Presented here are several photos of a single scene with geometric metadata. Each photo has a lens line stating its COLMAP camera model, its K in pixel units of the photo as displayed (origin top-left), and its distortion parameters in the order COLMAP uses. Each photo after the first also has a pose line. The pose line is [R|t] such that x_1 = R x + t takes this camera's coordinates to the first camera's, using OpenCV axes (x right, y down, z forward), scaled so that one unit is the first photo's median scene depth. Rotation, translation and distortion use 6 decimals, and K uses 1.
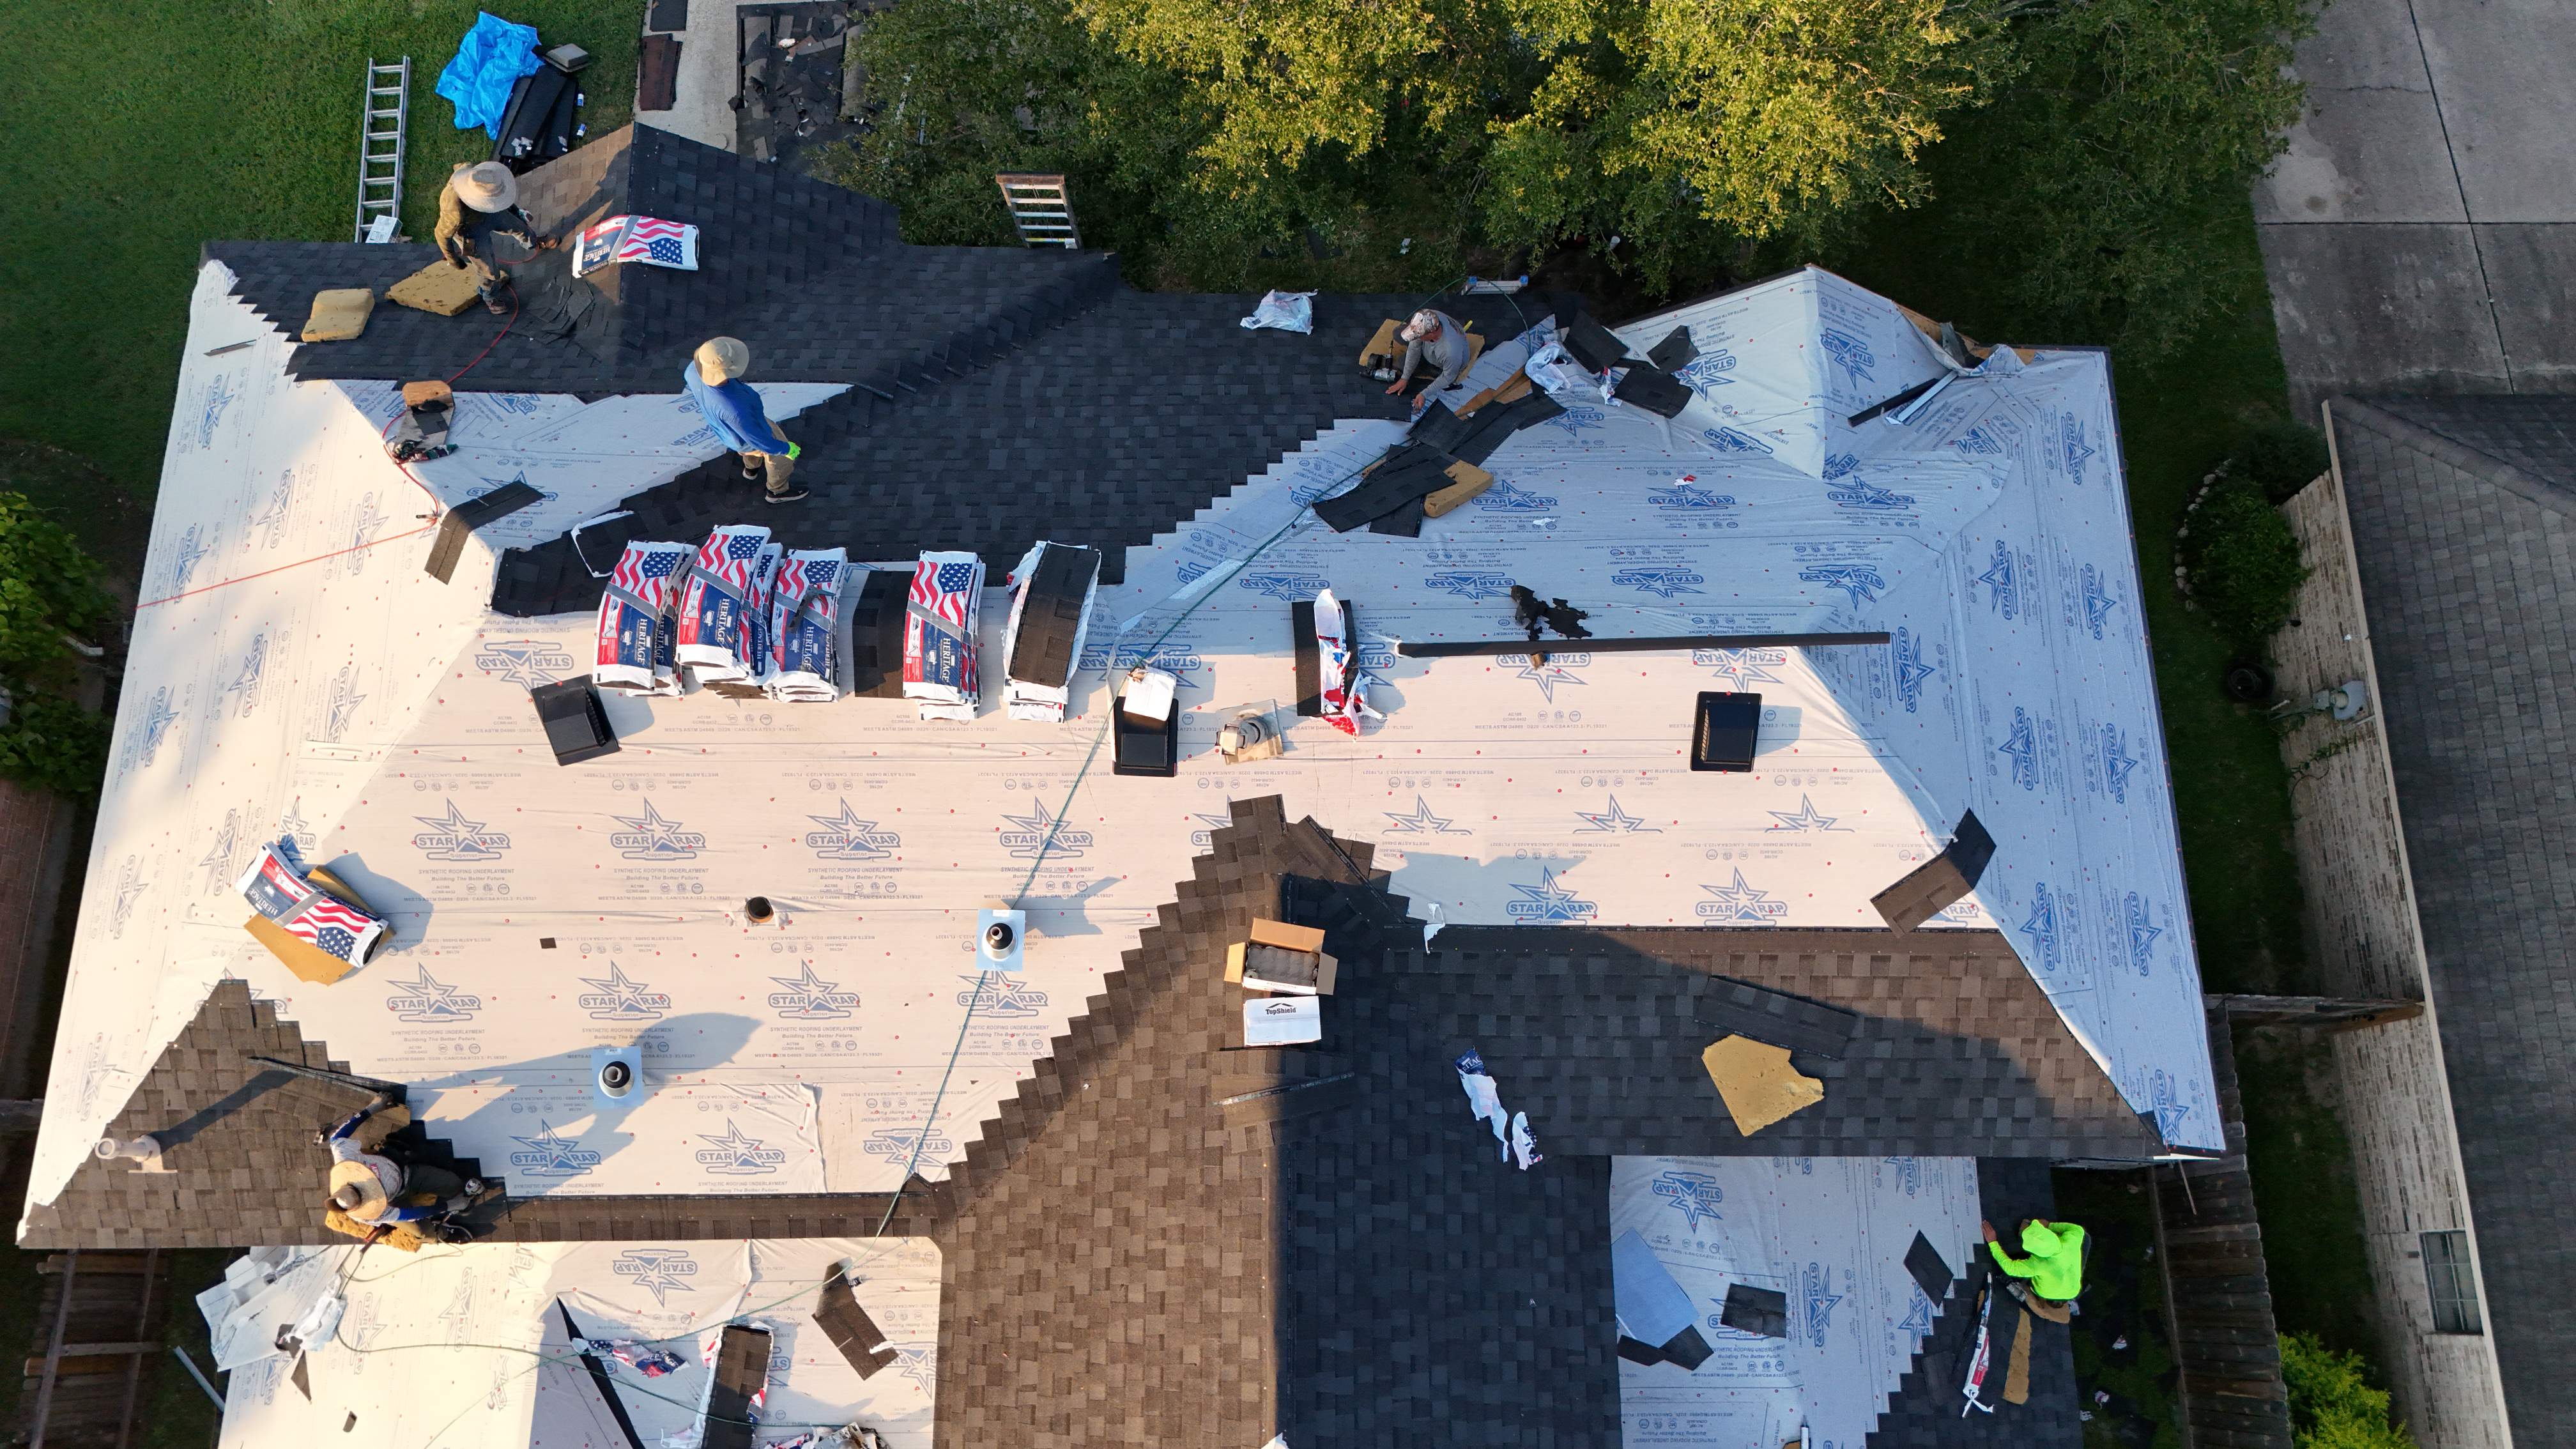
lens RADIAL K [[1894.3, 0, 1282.6], [0, 1894.3, 716.4], [0, 0, 1]] dist [0.068026, -0.064093]
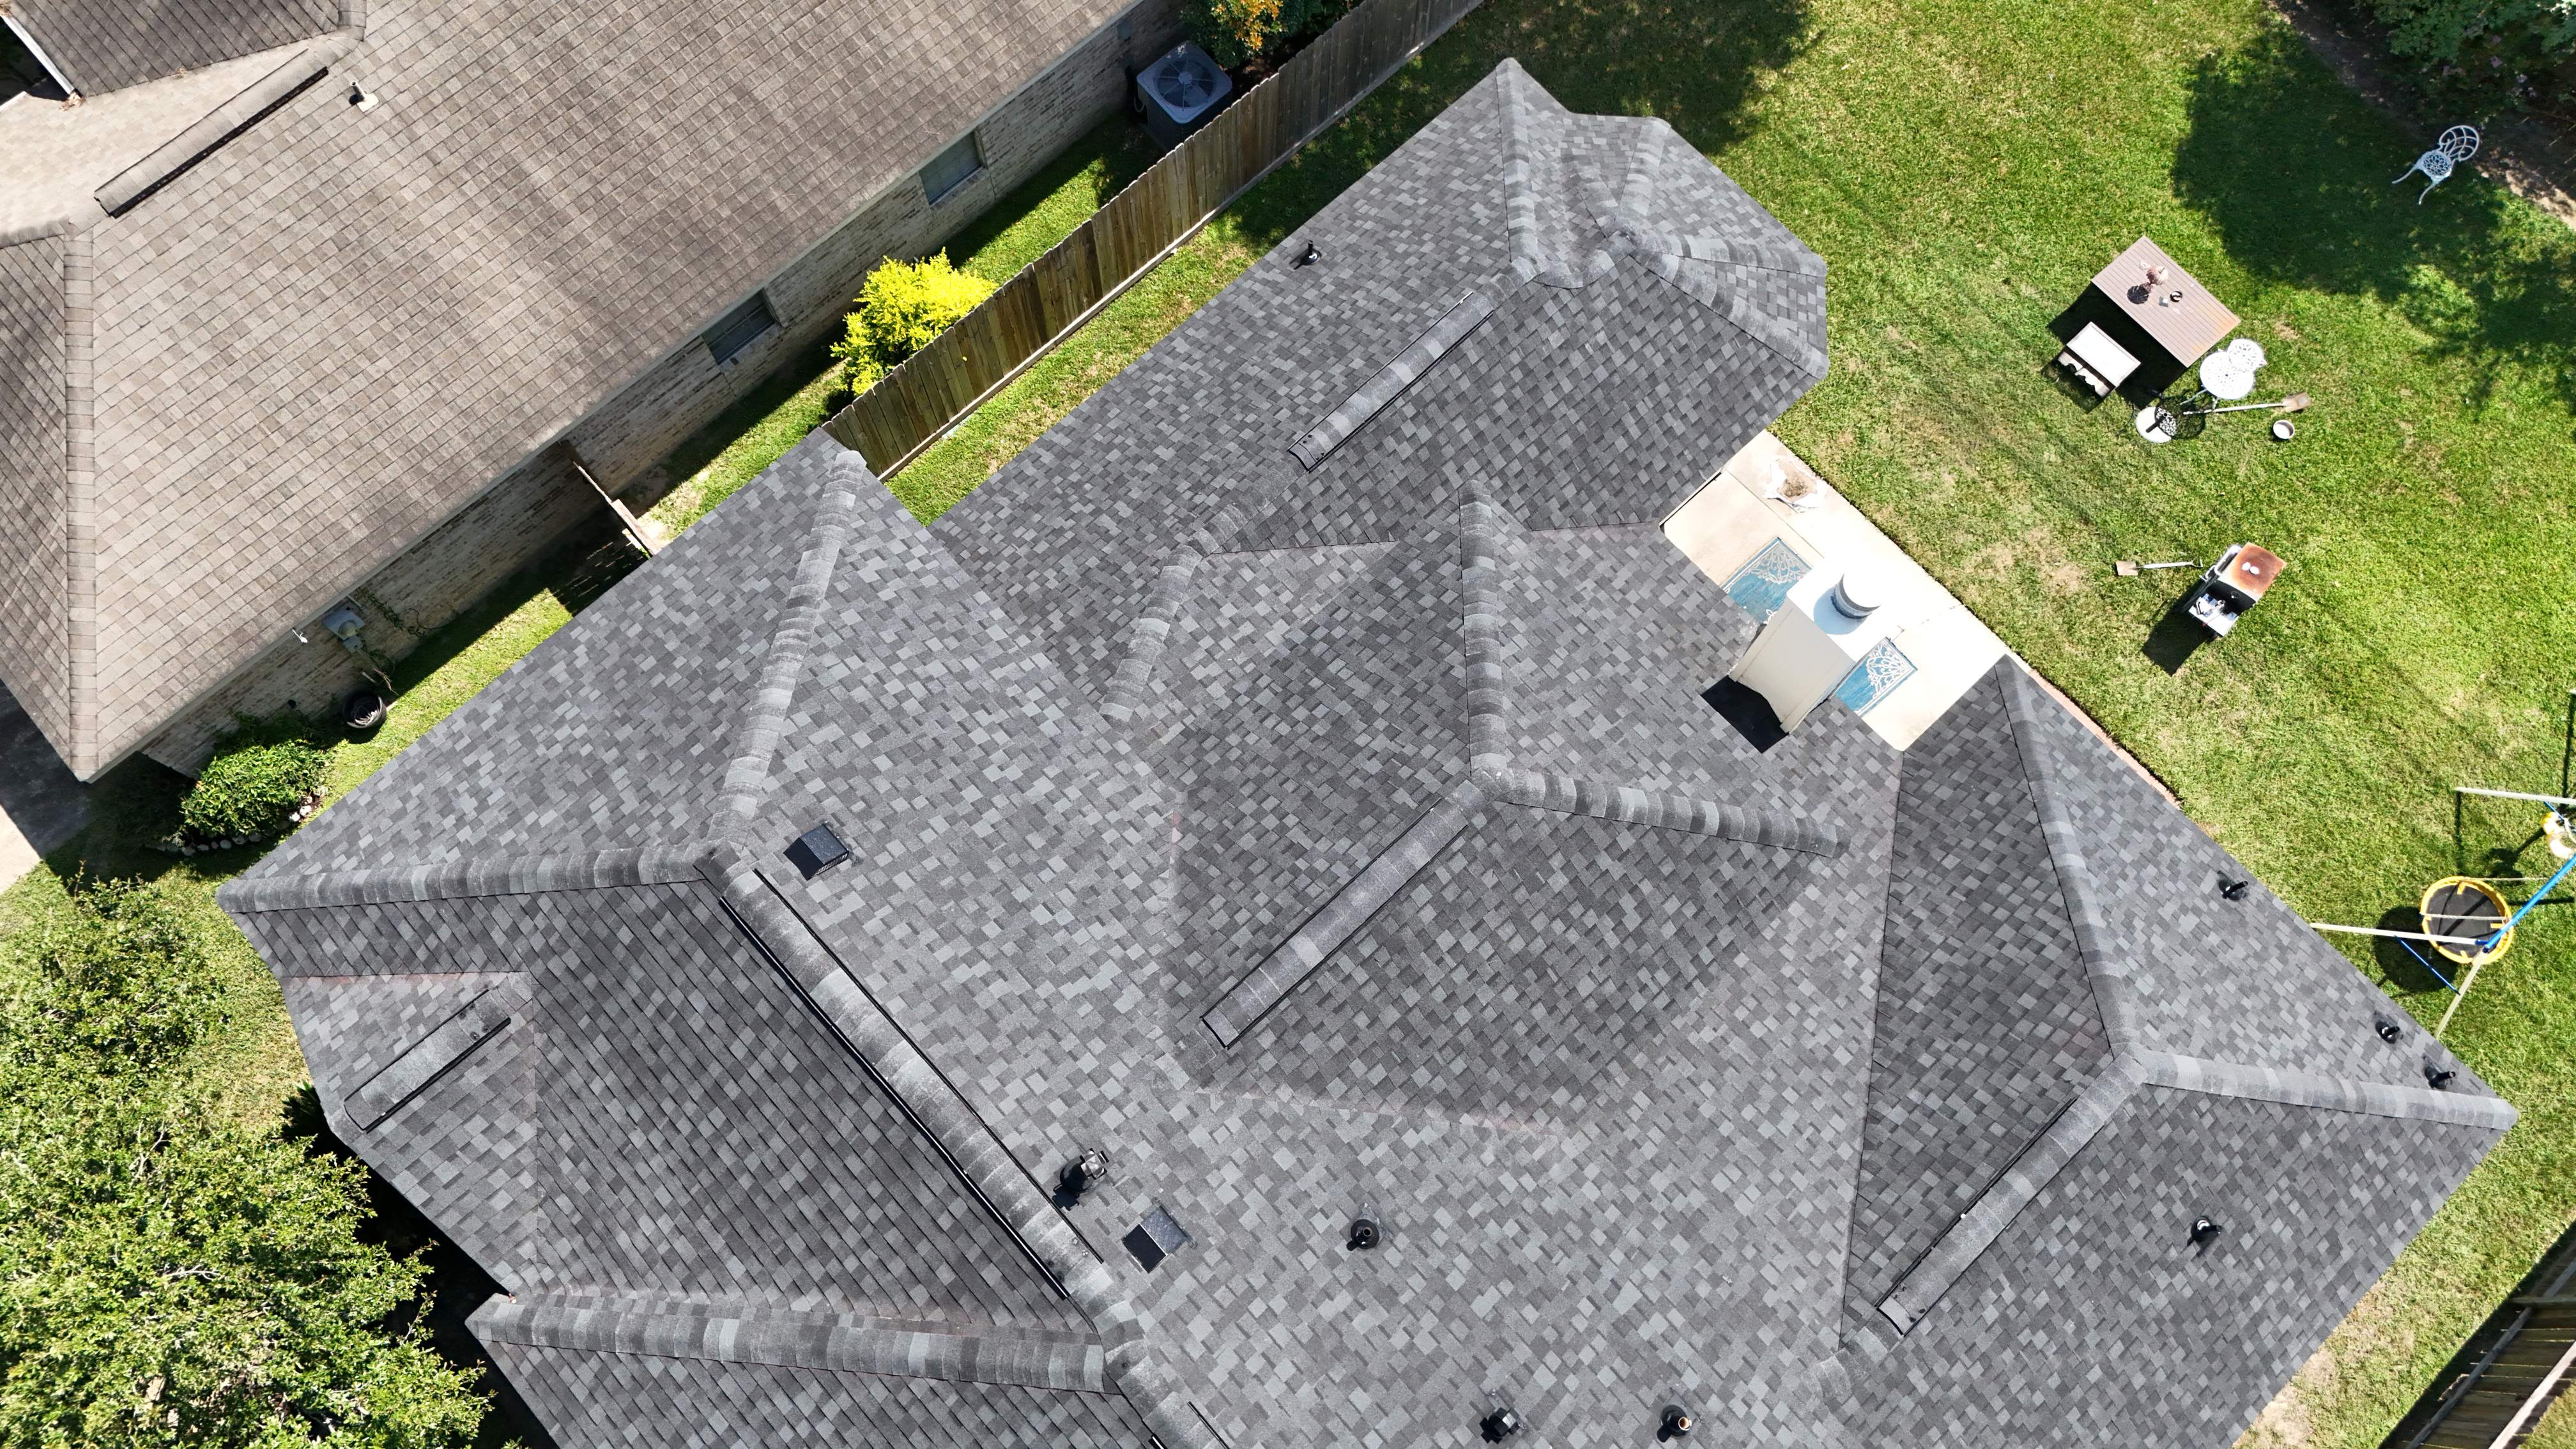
lens RADIAL K [[1894.3, 0, 1283.4], [0, 1894.3, 718.7], [0, 0, 1]] dist [0.068026, -0.064093]
pose [[-0.675813, -0.707996, 0.204984, -0.123784], [0.700188, -0.529792, 0.478600, -0.276514], [-0.230248, 0.466971, 0.853770, -0.082585]]
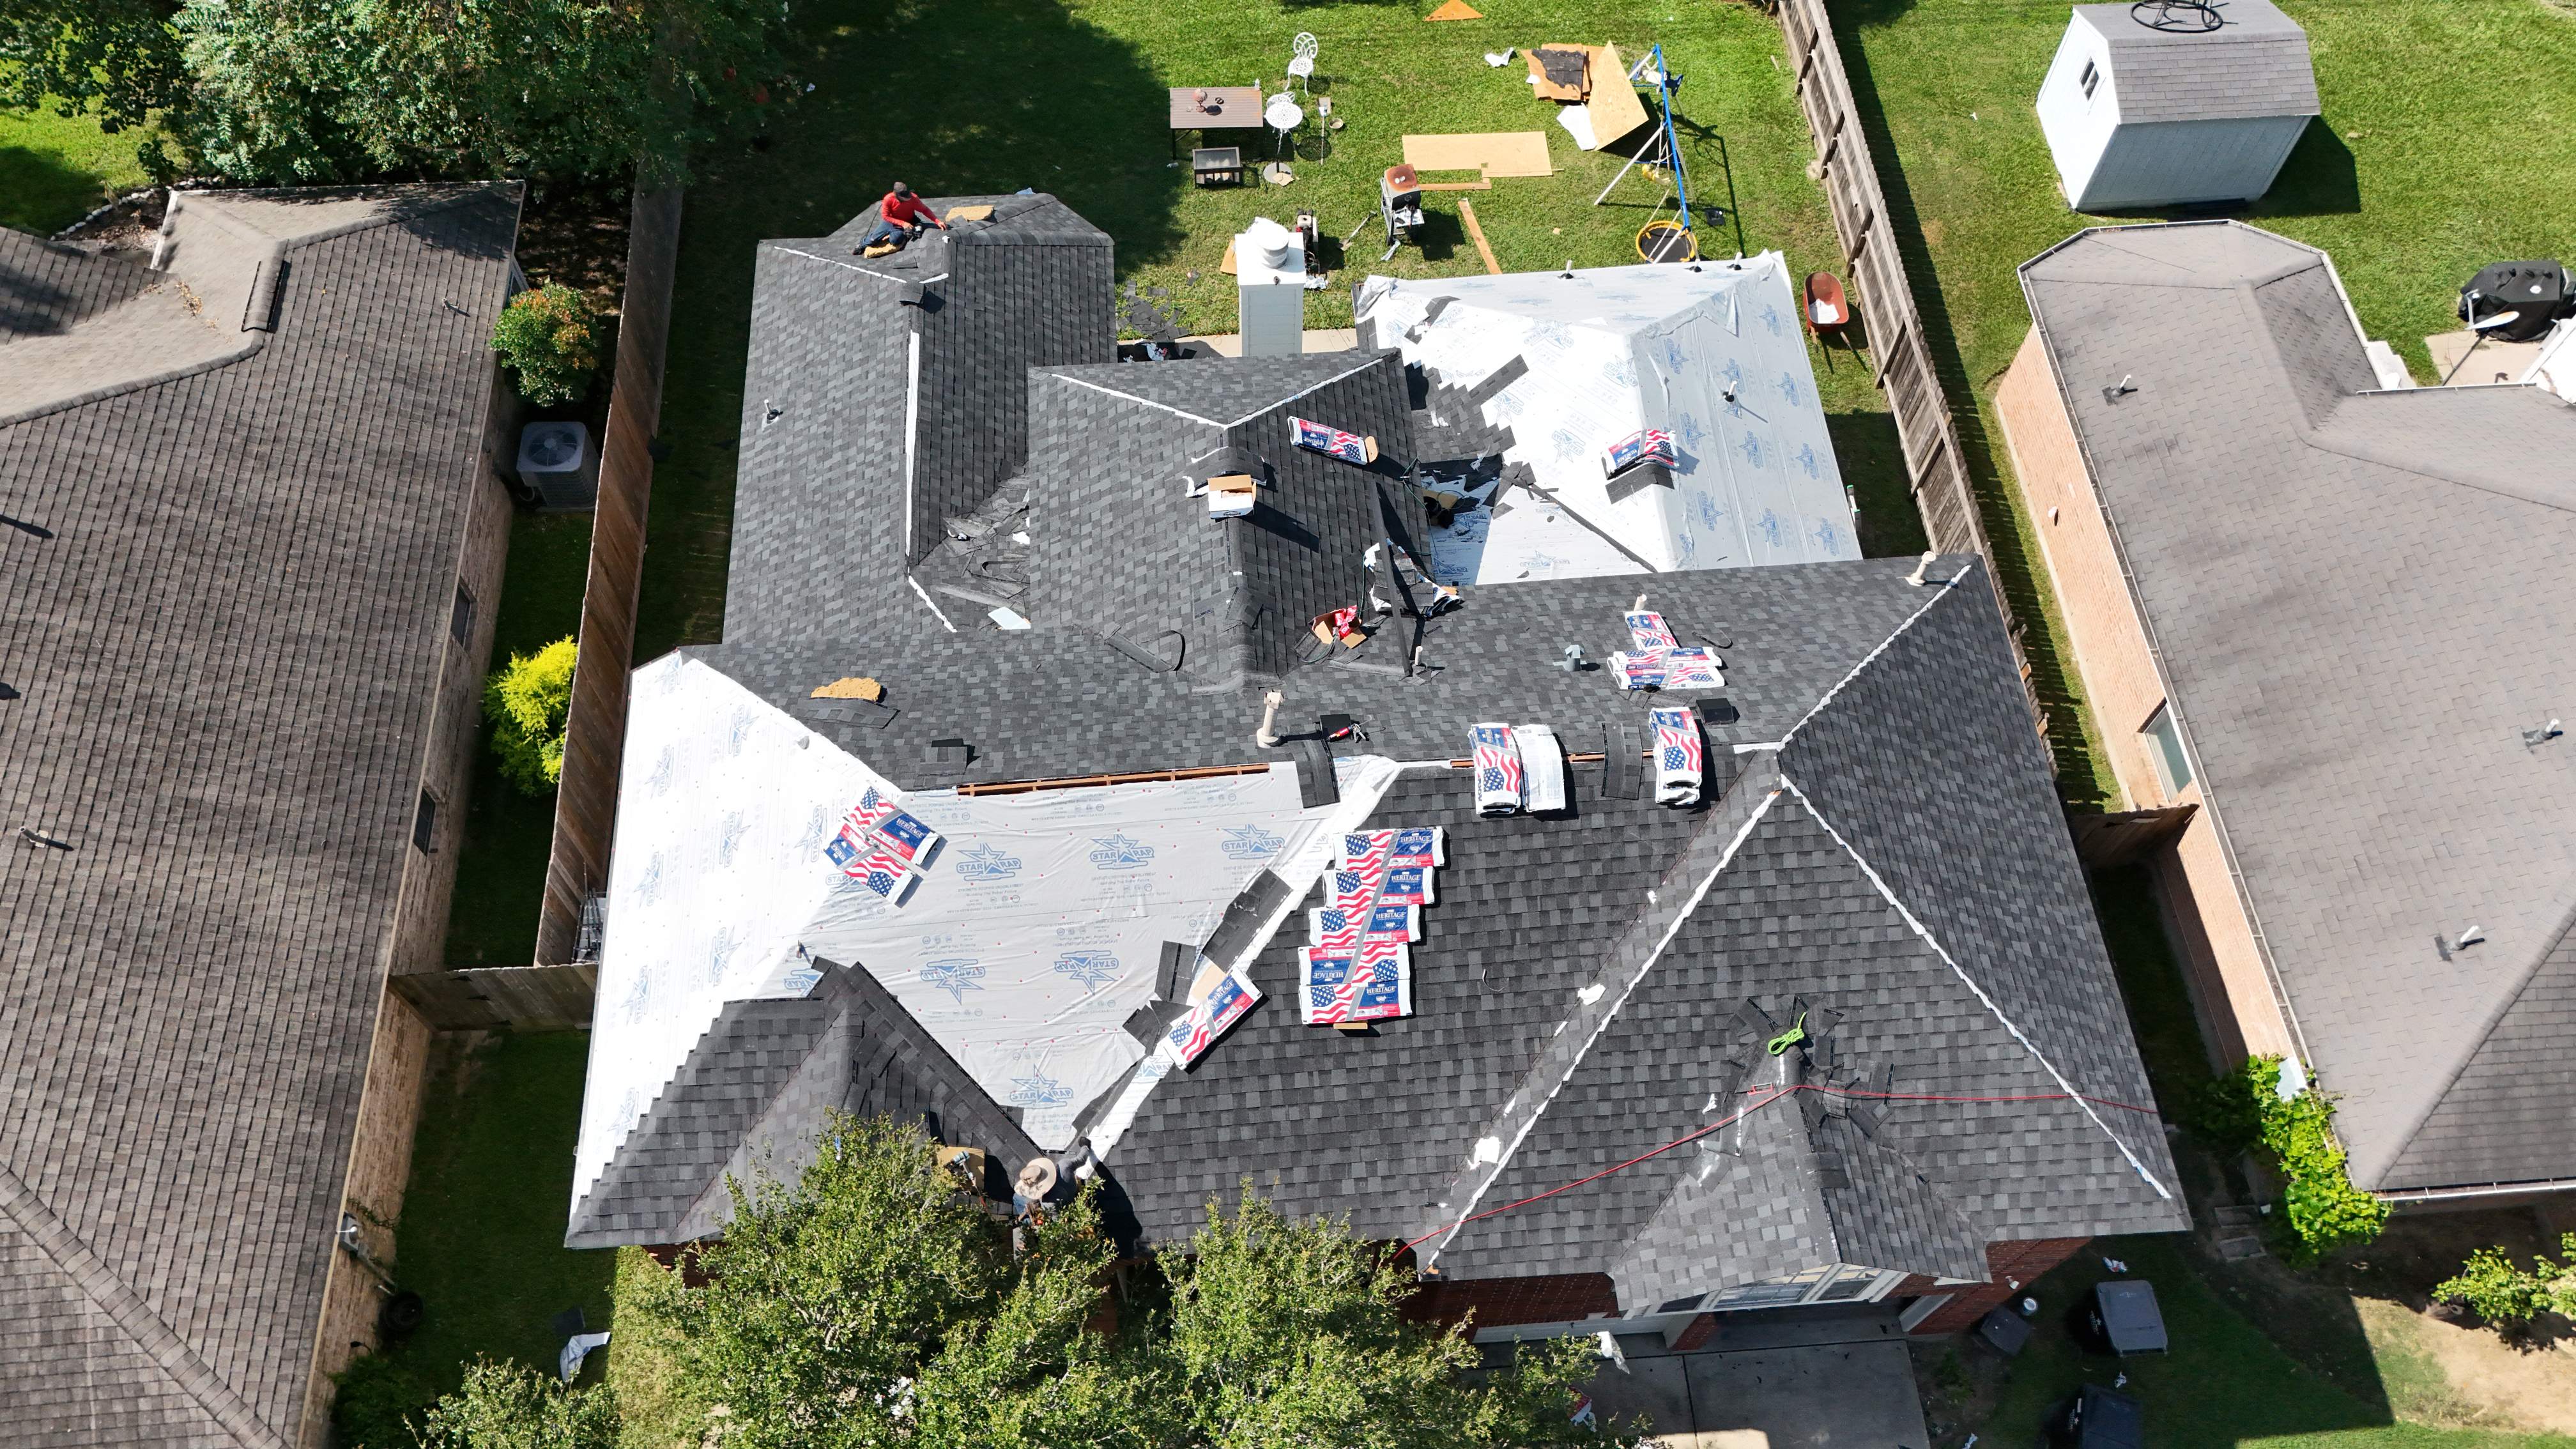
lens RADIAL K [[1894.3, 0, 1281.9], [0, 1894.3, 721.0], [0, 0, 1]] dist [0.068026, -0.064093]
pose [[-0.997389, 0.051545, -0.050587, 0.045319], [-0.072151, -0.680233, 0.729436, -1.004856], [0.003188, 0.731181, 0.682176, -0.036196]]
